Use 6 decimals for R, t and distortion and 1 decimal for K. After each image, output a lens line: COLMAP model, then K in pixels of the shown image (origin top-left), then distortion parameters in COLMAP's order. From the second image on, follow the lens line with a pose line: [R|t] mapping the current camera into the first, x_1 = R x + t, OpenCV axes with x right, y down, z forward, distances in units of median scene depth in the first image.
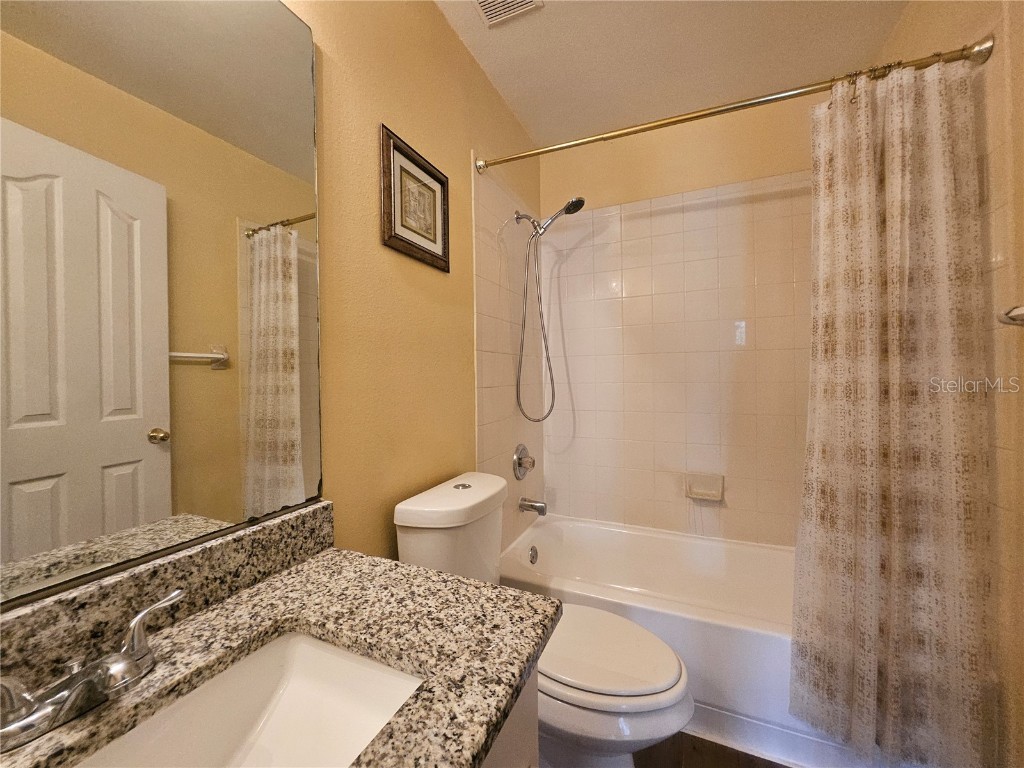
lens RADIAL K [[403.1, 0, 505.6], [0, 403.1, 379.2], [0, 0, 1]] dist [-0.005507, -0.000389]
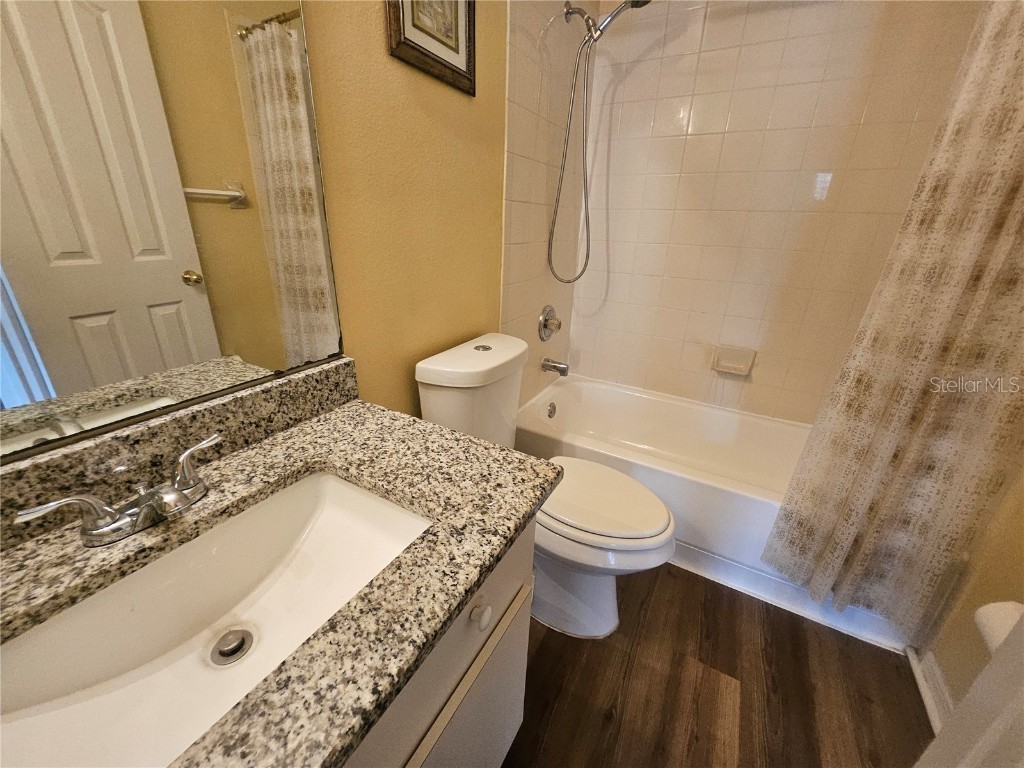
lens RADIAL K [[403.1, 0, 505.6], [0, 403.1, 379.2], [0, 0, 1]] dist [-0.005507, -0.000389]
pose [[0.995042, 0.071551, -0.069072, 0.039997], [-0.042330, 0.933191, 0.356879, -0.038515], [0.089993, -0.352186, 0.931593, 0.066456]]
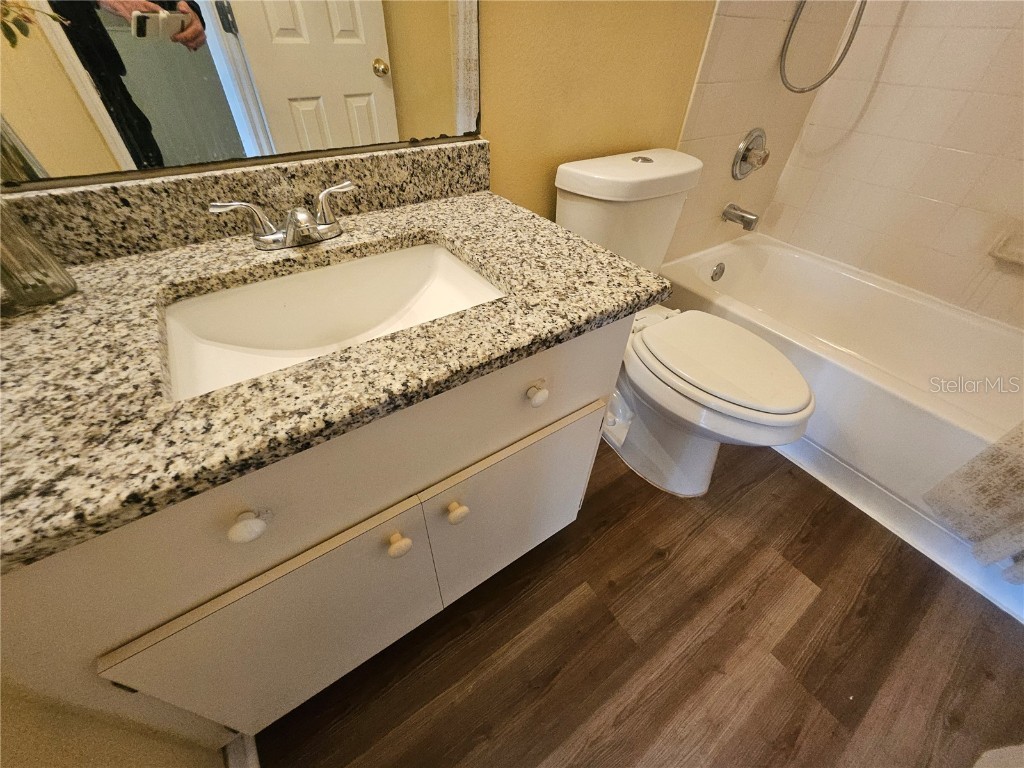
lens RADIAL K [[402.3, 0, 502.9], [0, 402.3, 378.1], [0, 0, 1]] dist [-0.001504, 0.000083]
pose [[0.855271, 0.364767, -0.368044, 0.201585], [-0.039349, 0.753929, 0.655777, 0.118661], [0.516684, -0.546385, 0.659167, 0.078181]]
